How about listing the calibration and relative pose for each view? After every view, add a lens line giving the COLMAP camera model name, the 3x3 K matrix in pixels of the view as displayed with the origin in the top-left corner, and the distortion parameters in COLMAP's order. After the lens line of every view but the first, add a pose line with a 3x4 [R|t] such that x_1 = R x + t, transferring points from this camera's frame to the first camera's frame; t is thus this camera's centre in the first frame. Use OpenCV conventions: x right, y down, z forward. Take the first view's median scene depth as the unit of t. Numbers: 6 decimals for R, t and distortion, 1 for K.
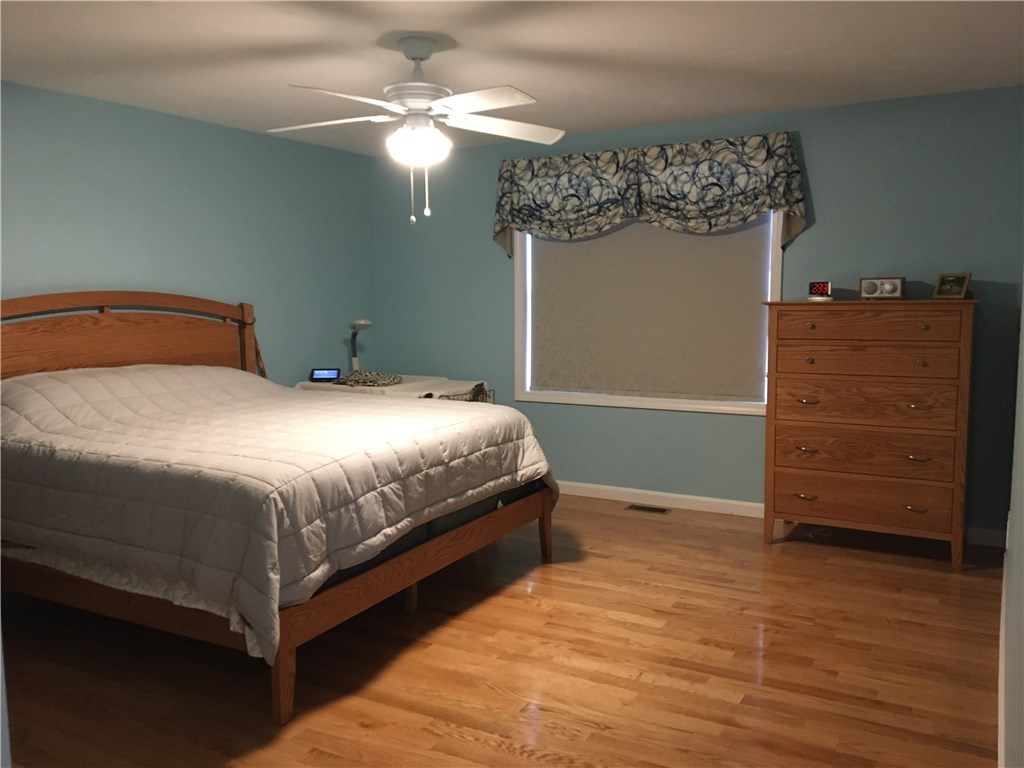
lens RADIAL K [[852.0, 0, 512.0], [0, 852.0, 384.0], [0, 0, 1]] dist [0.111105, -0.194391]
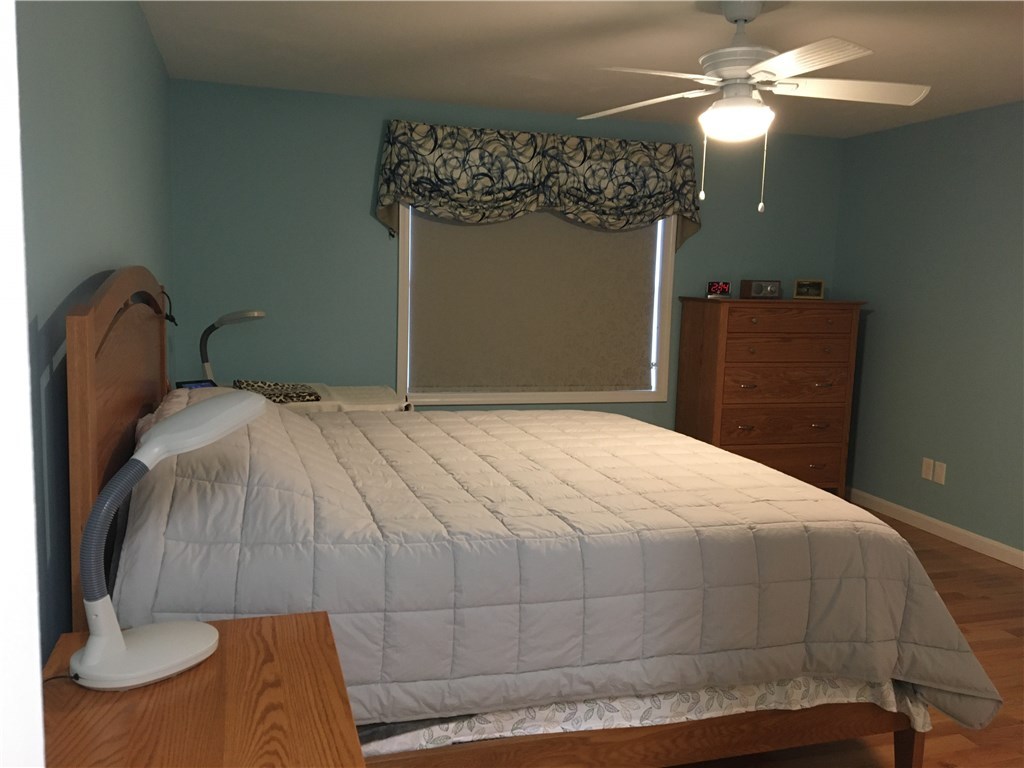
lens RADIAL K [[853.7, 0, 513.0], [0, 853.7, 385.1], [0, 0, 1]] dist [0.099374, -0.156907]
pose [[0.690491, -0.059299, 0.720906, -0.607774], [0.041321, 0.998240, 0.042534, -0.037533], [-0.722159, 0.000419, 0.691727, 0.370508]]
